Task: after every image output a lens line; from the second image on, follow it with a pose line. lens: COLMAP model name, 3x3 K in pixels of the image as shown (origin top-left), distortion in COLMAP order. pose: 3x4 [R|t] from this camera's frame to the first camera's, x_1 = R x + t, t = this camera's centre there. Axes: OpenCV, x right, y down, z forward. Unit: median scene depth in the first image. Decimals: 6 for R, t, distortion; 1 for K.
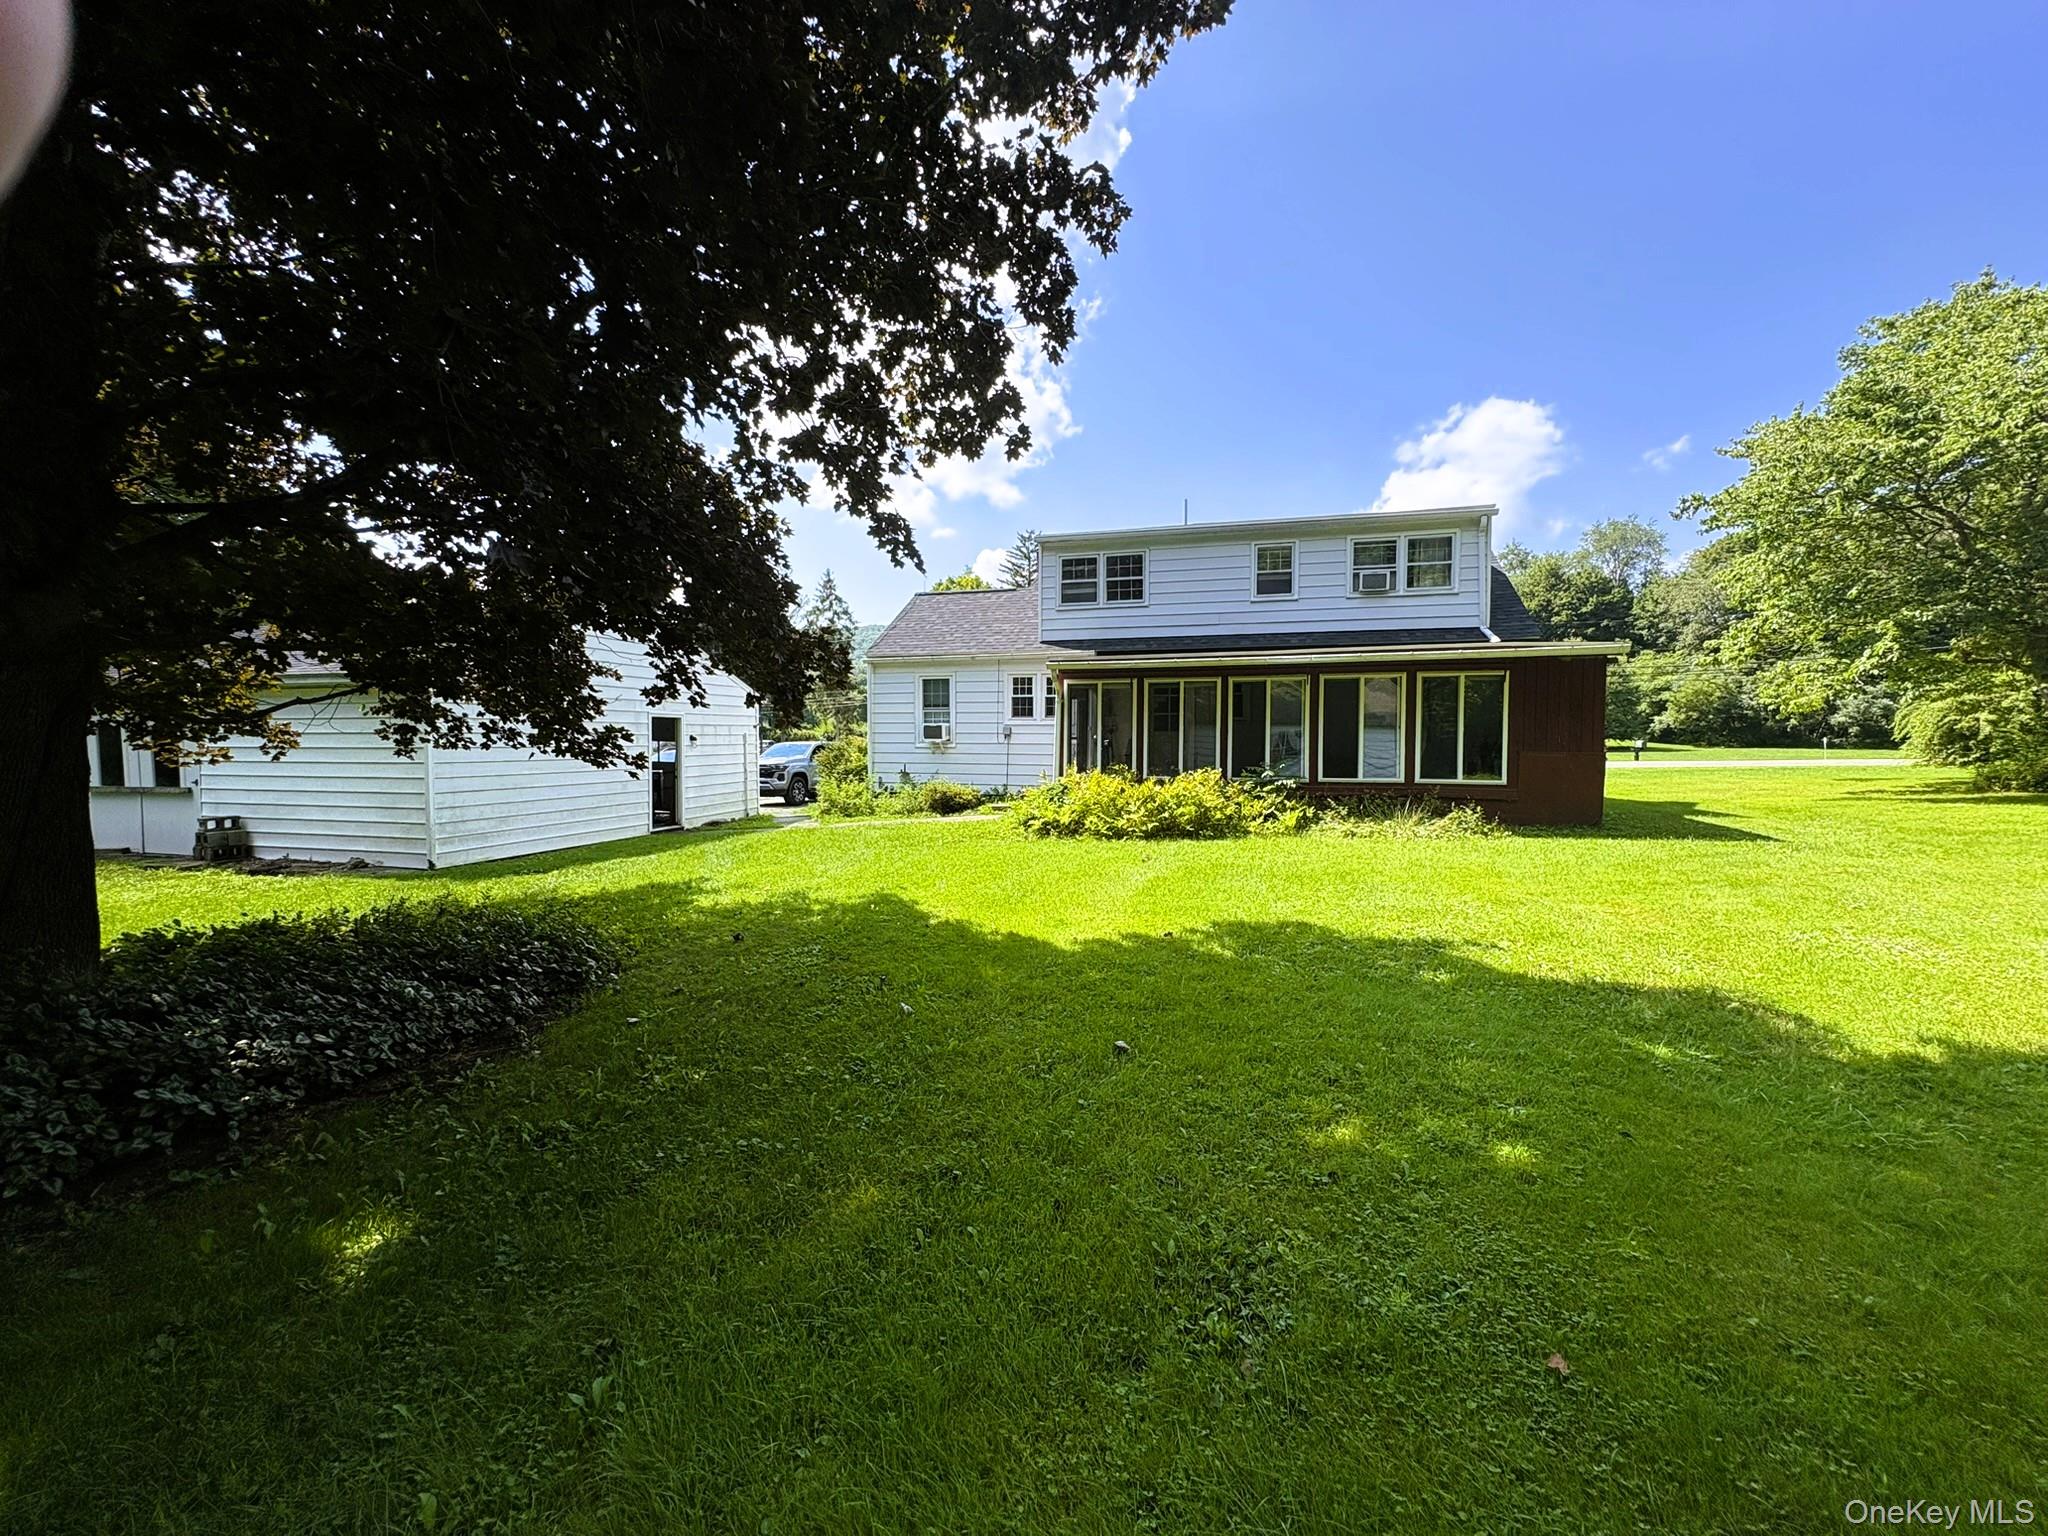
lens RADIAL K [[806.6, 0, 1026.0], [0, 806.6, 773.1], [0, 0, 1]] dist [-0.000076, 0.000258]
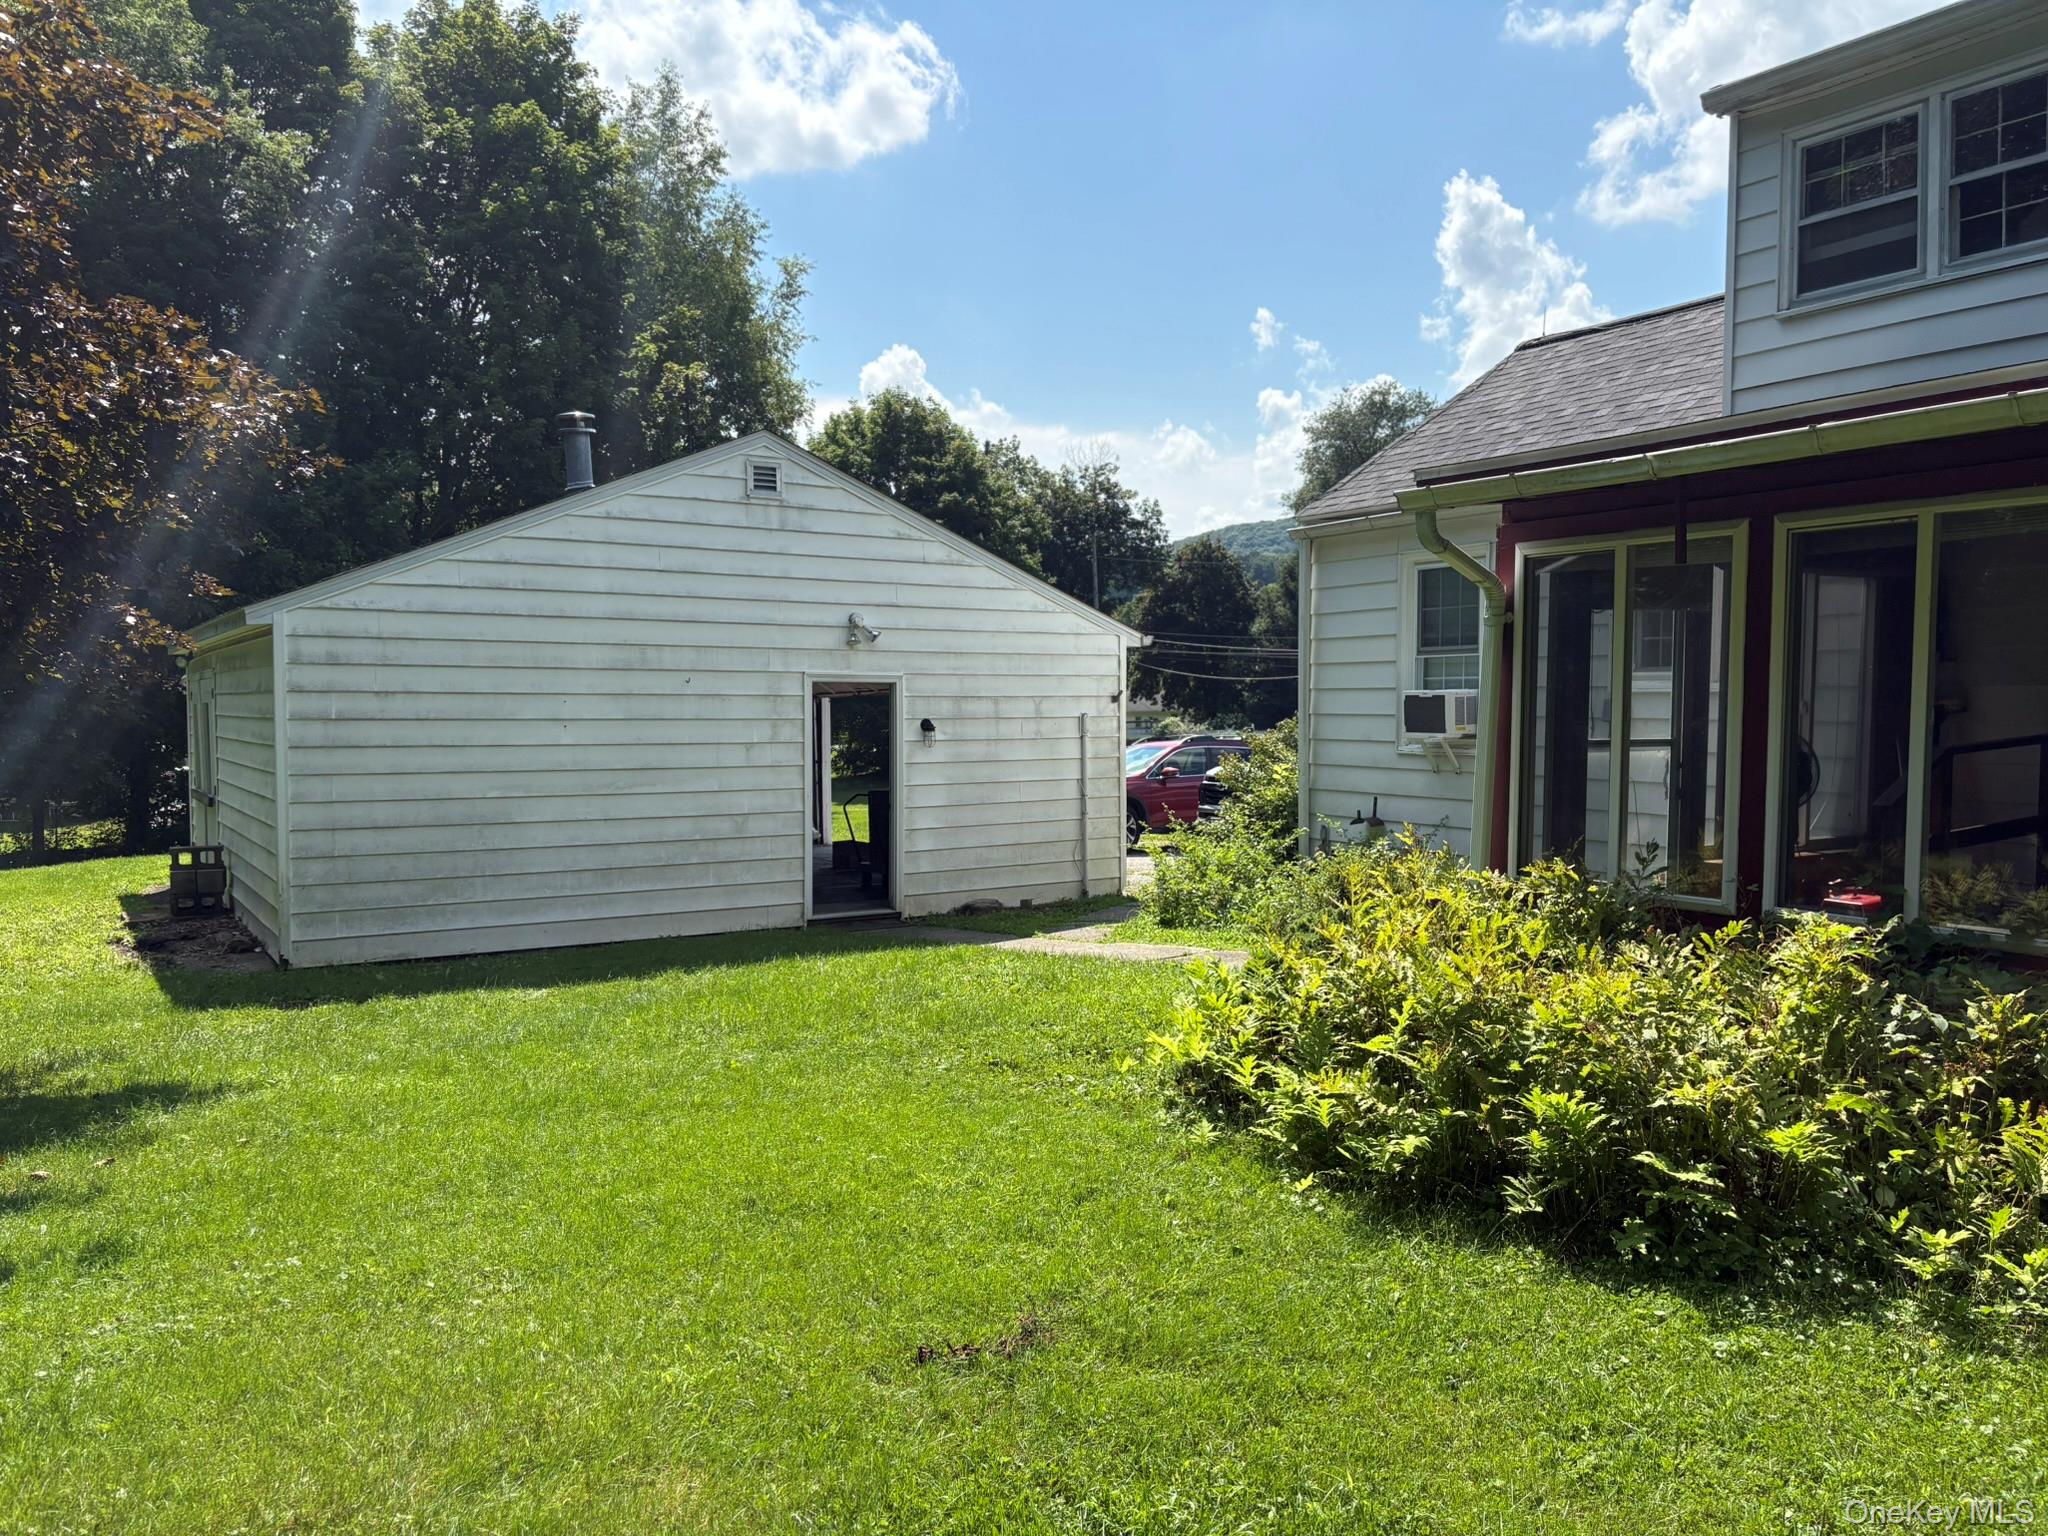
lens RADIAL K [[1543.1, 0, 1023.1], [0, 1543.1, 768.2], [0, 0, 1]] dist [0.045839, -0.056450]
pose [[0.733340, 0.028647, -0.679259, 0.237379], [-0.030177, 0.999499, 0.009572, -0.028509], [0.679193, 0.013478, 0.733836, 0.375361]]
